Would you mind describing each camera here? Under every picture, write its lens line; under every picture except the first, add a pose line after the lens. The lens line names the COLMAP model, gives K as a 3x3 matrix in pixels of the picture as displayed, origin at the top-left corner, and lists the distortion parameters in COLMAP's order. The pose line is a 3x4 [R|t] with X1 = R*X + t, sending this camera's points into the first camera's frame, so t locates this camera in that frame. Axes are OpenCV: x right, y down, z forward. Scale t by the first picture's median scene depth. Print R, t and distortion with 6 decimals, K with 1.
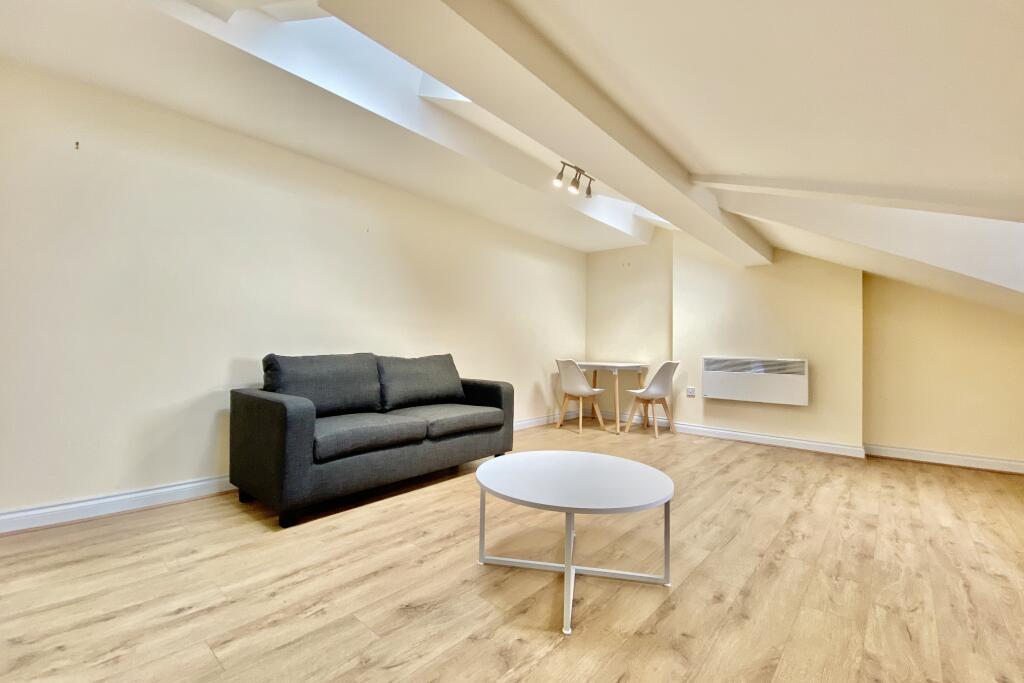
lens RADIAL K [[424.8, 0, 511.7], [0, 424.8, 335.7], [0, 0, 1]] dist [0.000158, -0.000100]
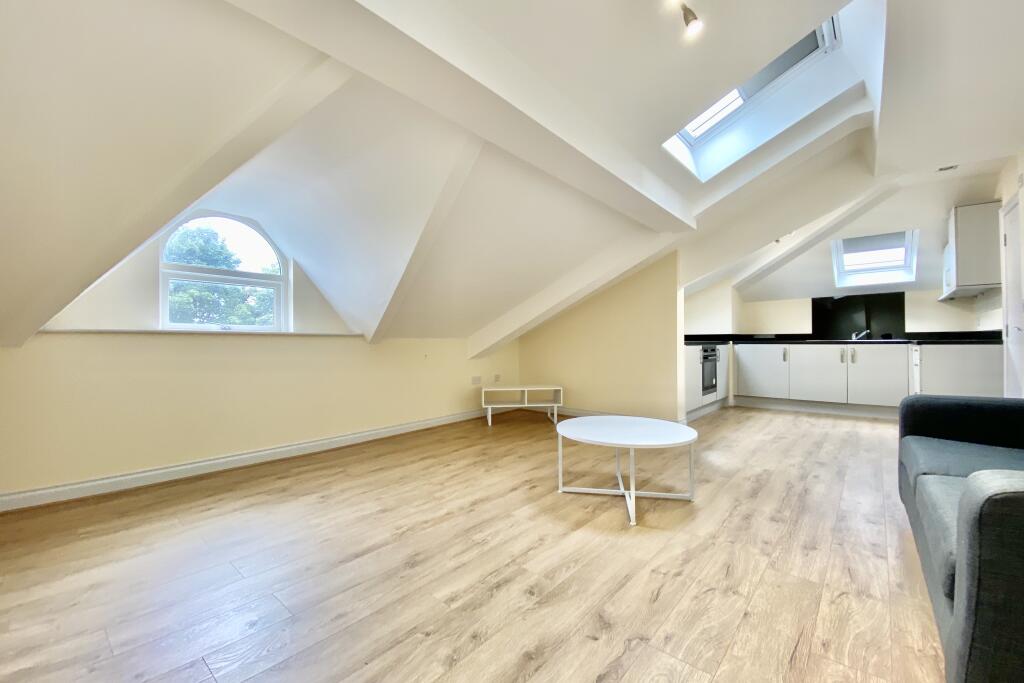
lens RADIAL K [[424.8, 0, 511.7], [0, 424.8, 335.7], [0, 0, 1]] dist [0.000158, -0.000100]
pose [[-0.999794, -0.012082, -0.016312, 0.482455], [-0.011391, 0.999061, -0.041810, 0.070074], [0.016802, -0.041616, -0.998992, 2.147999]]
